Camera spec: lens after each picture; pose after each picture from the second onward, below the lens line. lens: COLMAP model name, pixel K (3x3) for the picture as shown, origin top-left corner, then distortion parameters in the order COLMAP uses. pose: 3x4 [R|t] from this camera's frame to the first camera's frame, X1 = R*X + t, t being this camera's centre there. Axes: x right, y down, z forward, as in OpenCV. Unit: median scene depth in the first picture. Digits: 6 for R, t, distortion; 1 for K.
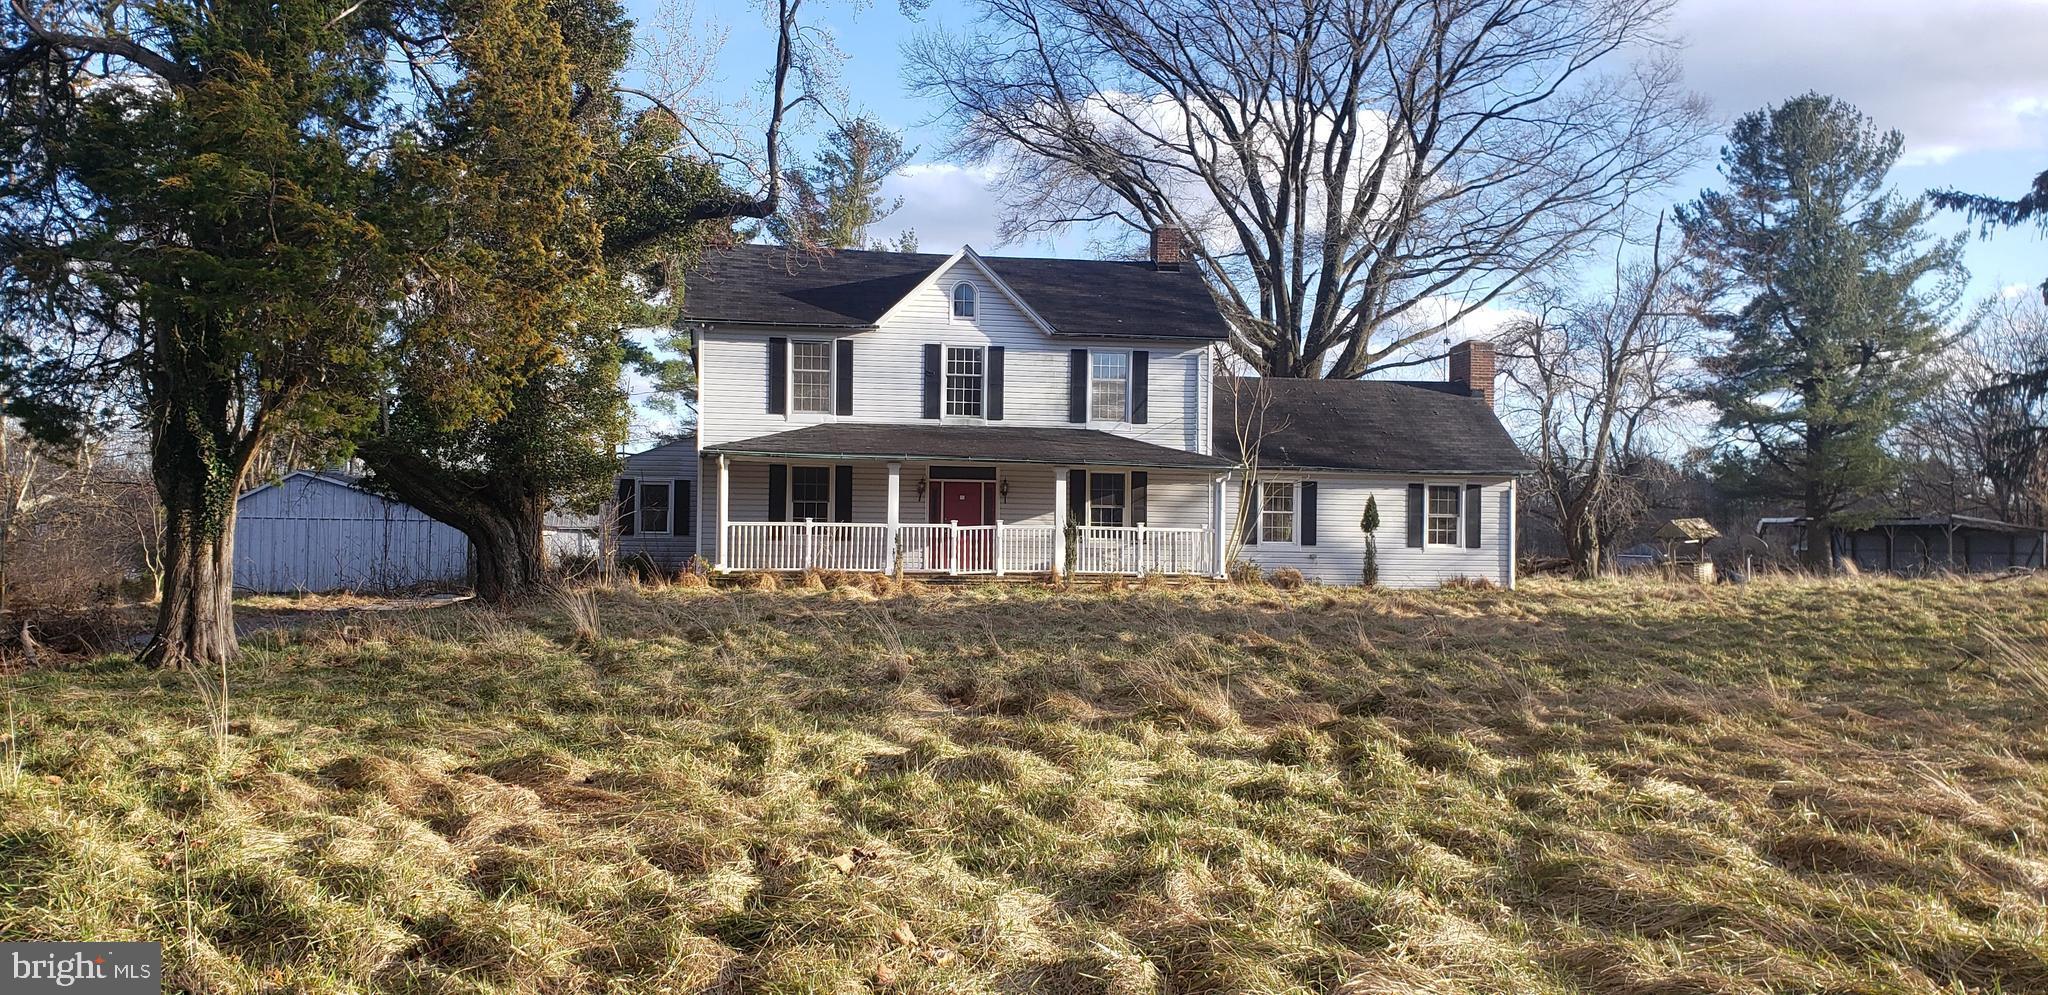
lens RADIAL K [[1626.3, 0, 1023.4], [0, 1626.3, 503.0], [0, 0, 1]] dist [-0.002335, -0.000768]
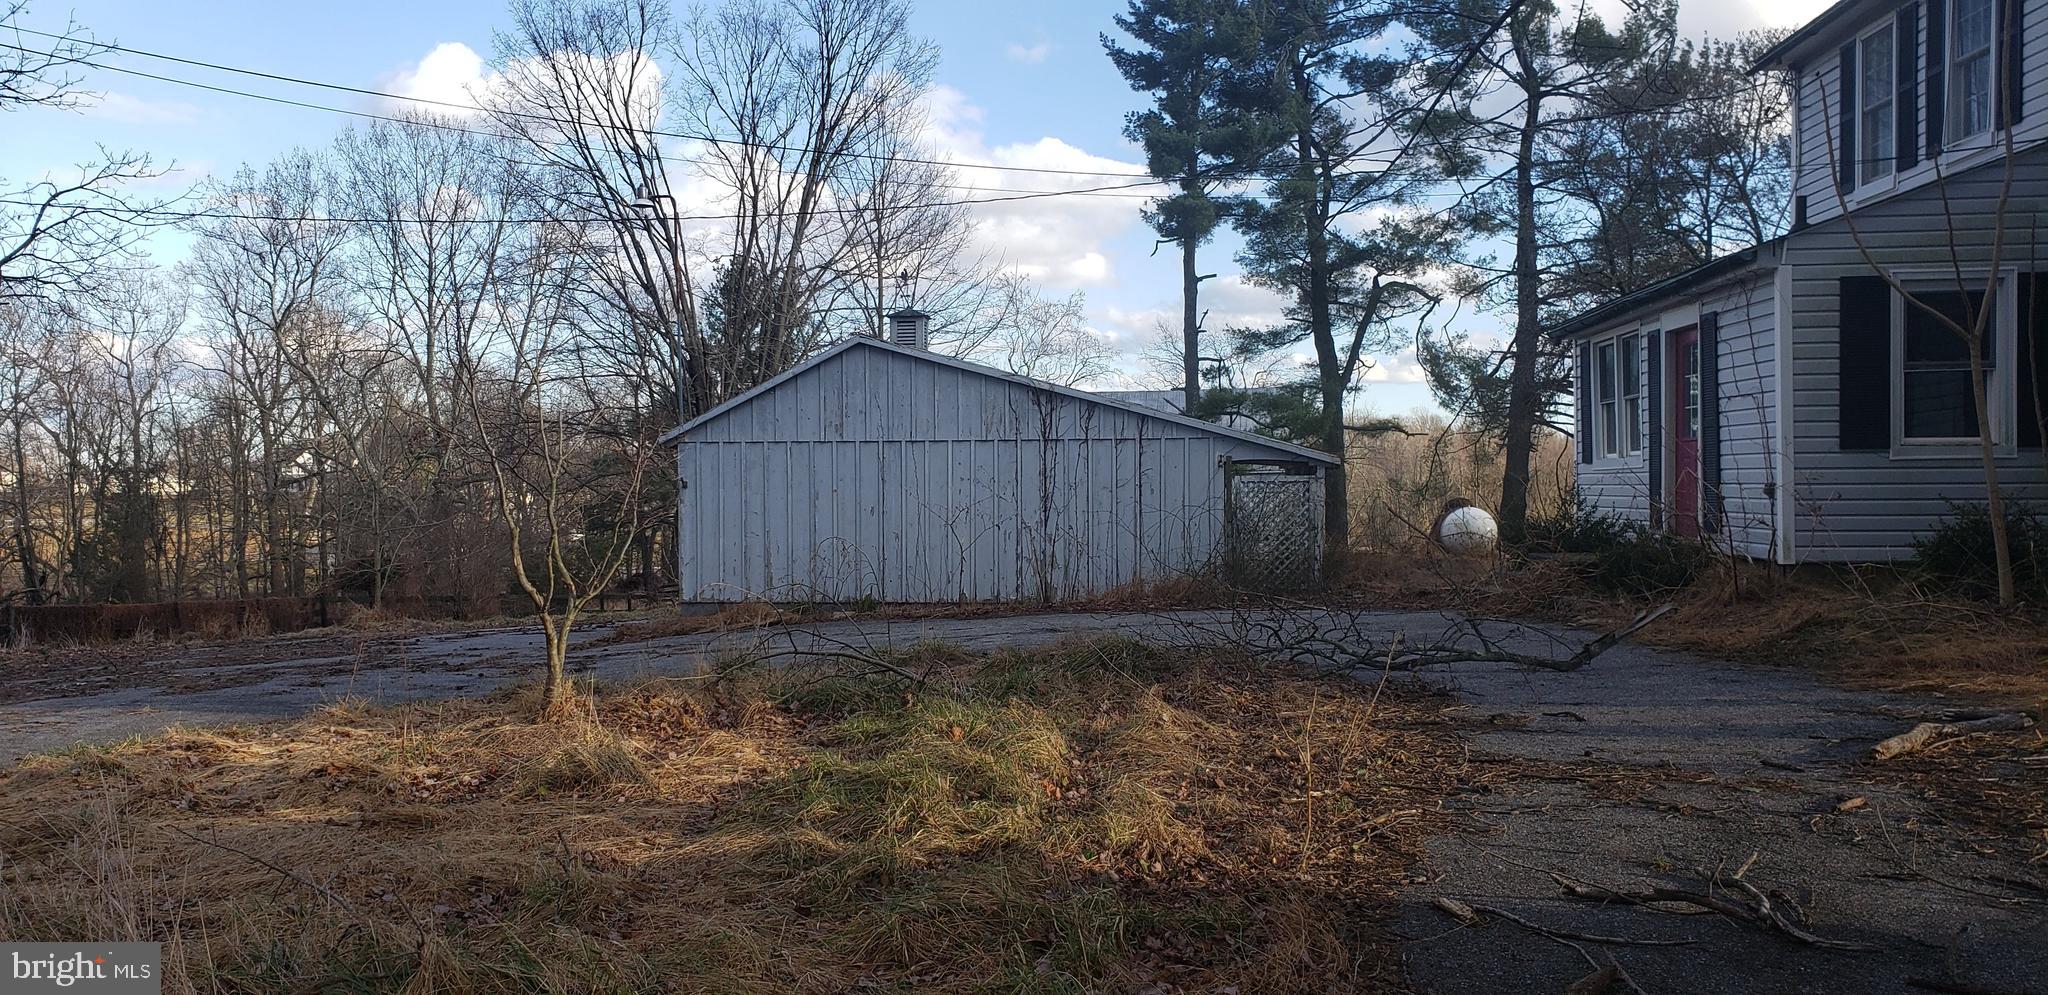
lens RADIAL K [[1626.3, 0, 1024.4], [0, 1626.3, 496.8], [0, 0, 1]] dist [-0.002335, -0.000768]
pose [[0.966574, -0.015787, -0.255902, -0.284025], [0.021829, 0.999546, 0.020786, 0.016724], [0.255457, -0.025677, 0.966479, 0.566677]]
